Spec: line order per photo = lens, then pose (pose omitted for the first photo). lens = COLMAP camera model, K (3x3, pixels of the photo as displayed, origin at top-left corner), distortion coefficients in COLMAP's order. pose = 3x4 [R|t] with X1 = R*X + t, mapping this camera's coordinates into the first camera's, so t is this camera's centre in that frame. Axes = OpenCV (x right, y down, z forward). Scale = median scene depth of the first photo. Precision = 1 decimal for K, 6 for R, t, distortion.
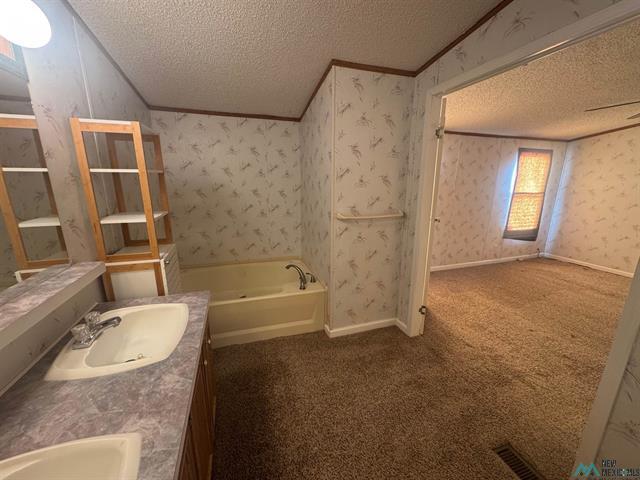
lens RADIAL K [[257.0, 0, 320.0], [0, 257.0, 239.2], [0, 0, 1]] dist [0.000193, -0.000006]
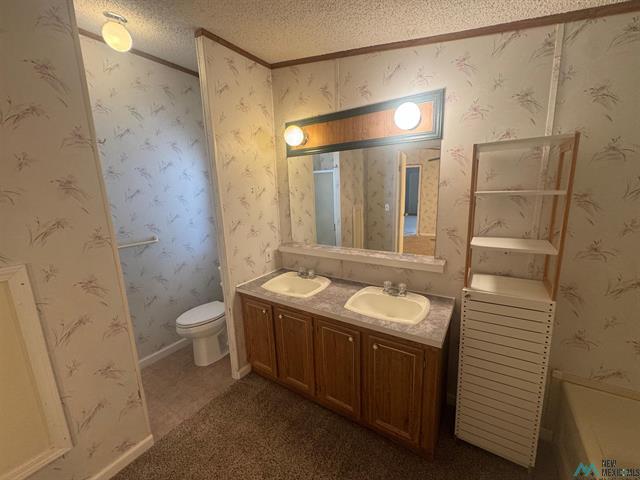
lens RADIAL K [[257.0, 0, 322.4], [0, 257.0, 238.6], [0, 0, 1]] dist [0.000193, -0.000006]
pose [[-0.783520, 0.138791, -0.605668, 0.427283], [-0.117094, 0.924291, 0.363283, -0.497253], [0.610234, 0.355559, -0.707949, 1.768979]]
